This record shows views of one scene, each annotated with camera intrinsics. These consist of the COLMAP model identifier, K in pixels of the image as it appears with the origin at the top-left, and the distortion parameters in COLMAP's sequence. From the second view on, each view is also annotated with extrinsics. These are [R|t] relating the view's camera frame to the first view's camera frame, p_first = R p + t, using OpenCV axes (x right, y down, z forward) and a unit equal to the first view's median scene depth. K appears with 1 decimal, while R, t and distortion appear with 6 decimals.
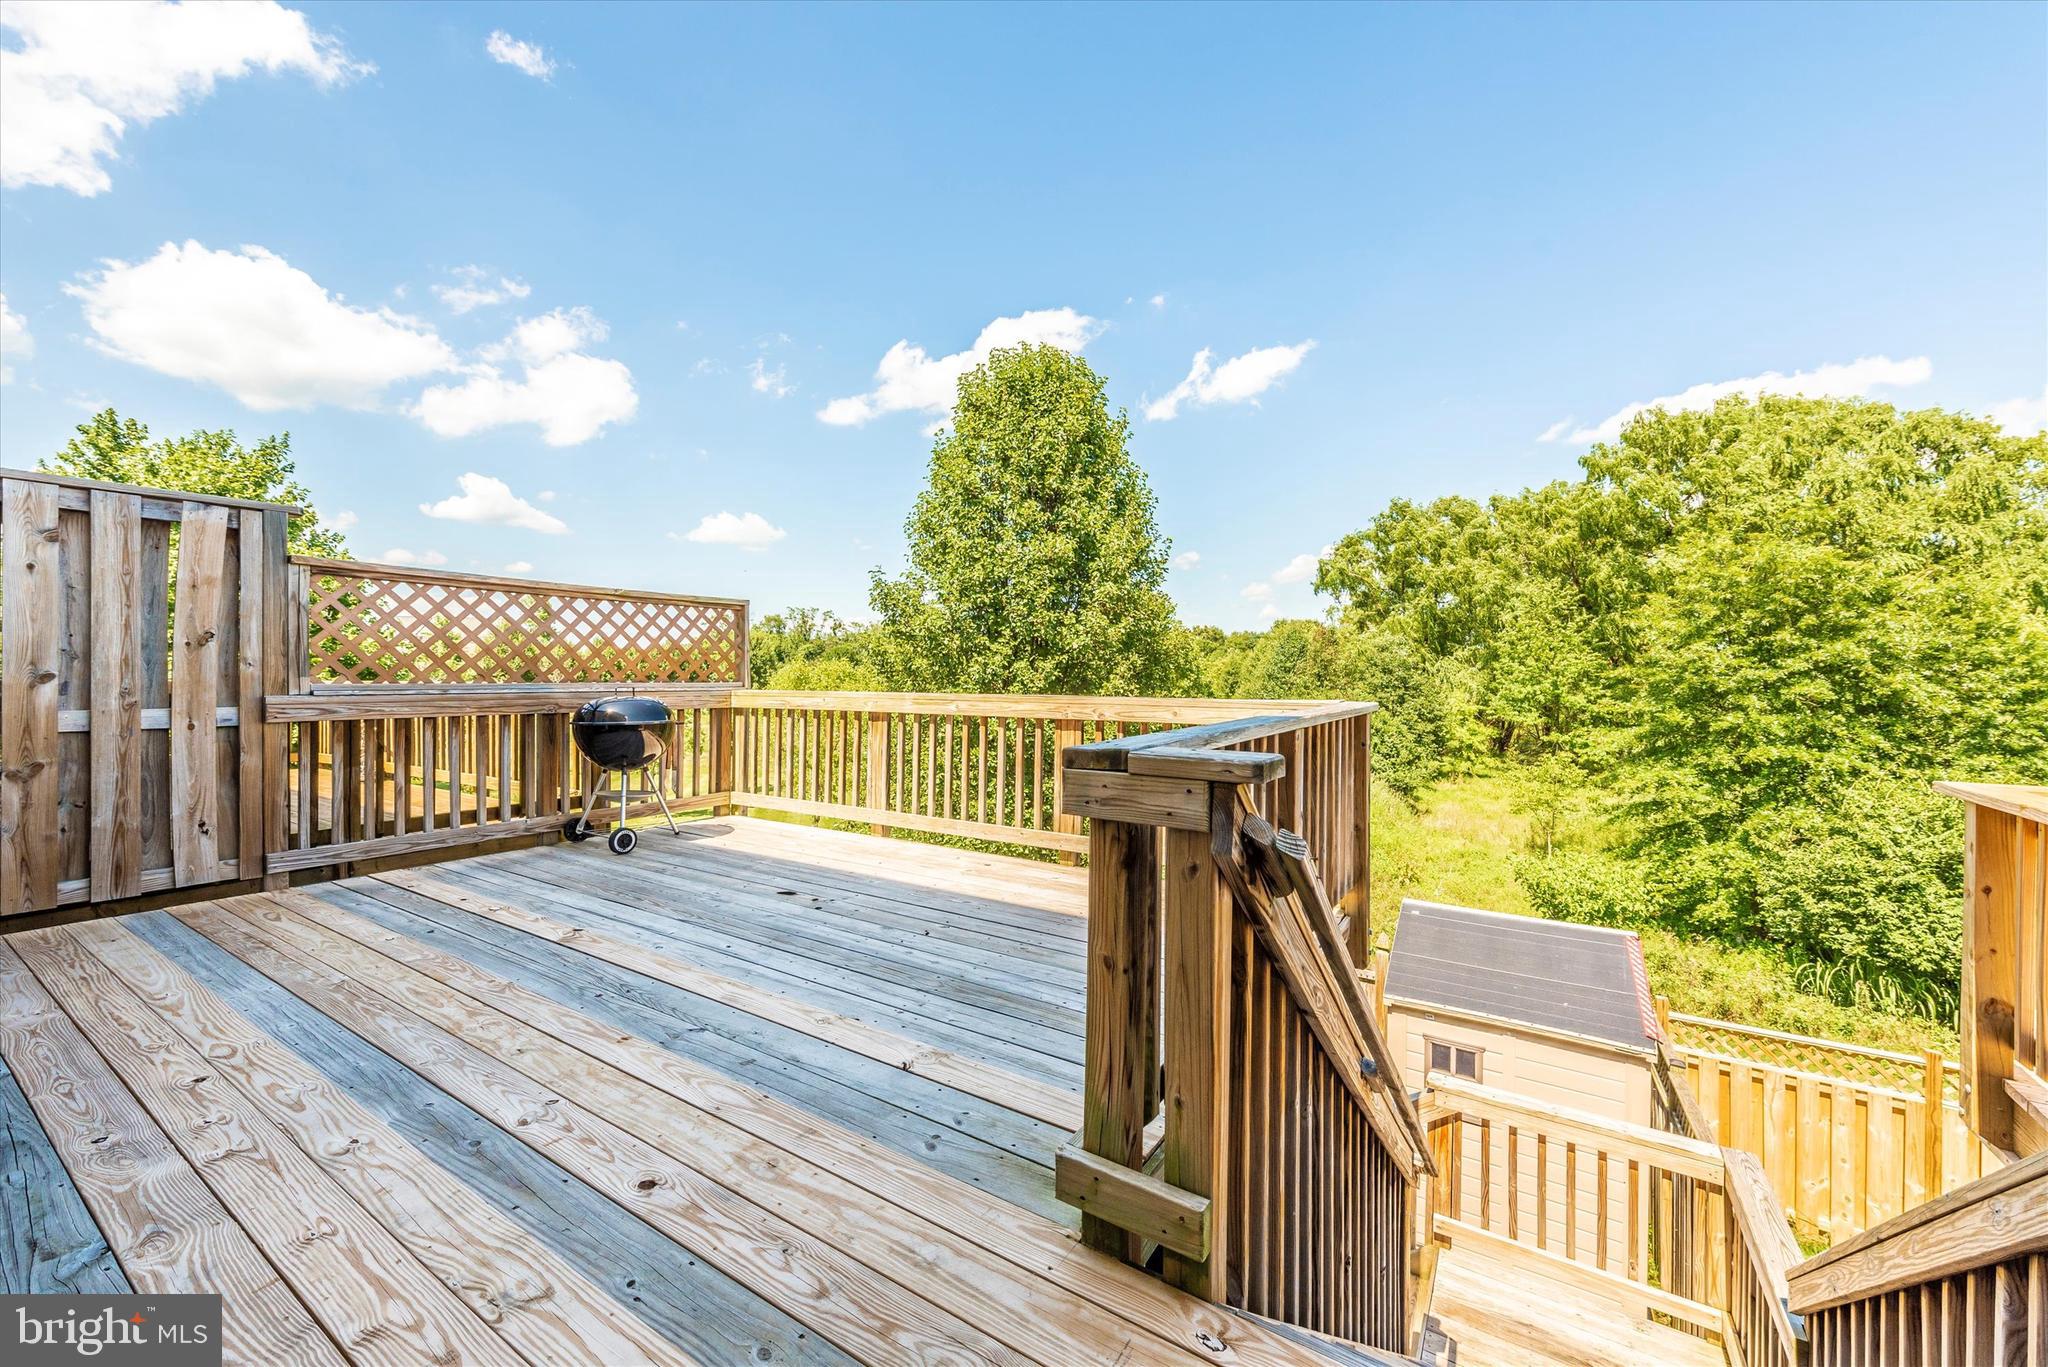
lens RADIAL K [[801.0, 0, 1023.8], [0, 801.0, 684.4], [0, 0, 1]] dist [0.005582, -0.000713]
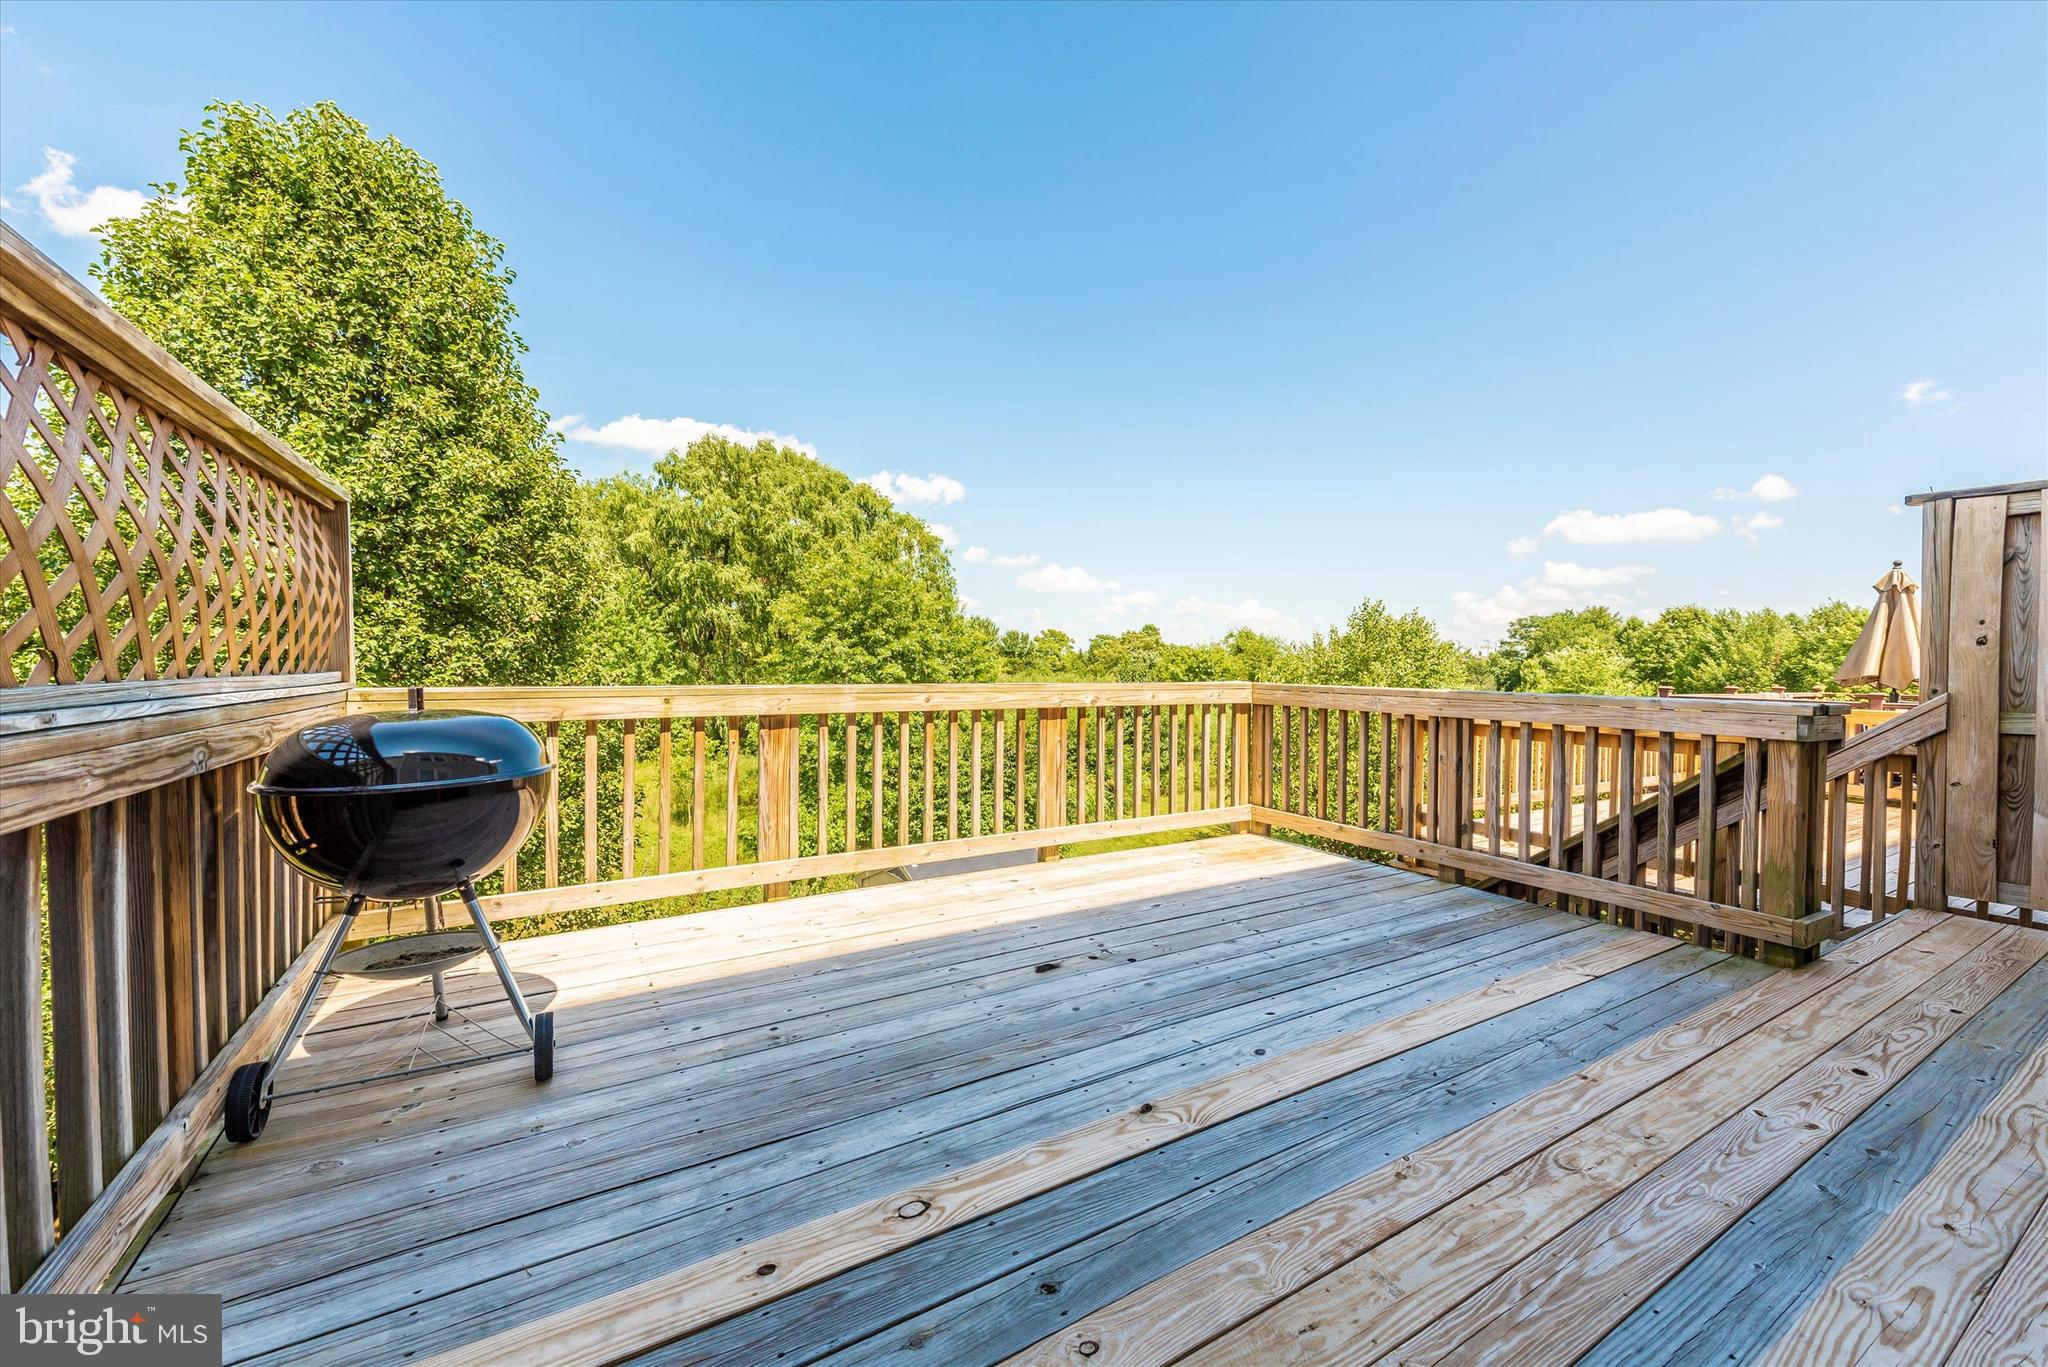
lens RADIAL K [[801.0, 0, 1027.6], [0, 801.0, 671.7], [0, 0, 1]] dist [0.005582, -0.000713]
pose [[0.433985, -0.008013, 0.900884, -1.138851], [0.003226, 0.999968, 0.007341, -0.009197], [-0.900914, -0.000279, 0.433997, 0.855977]]
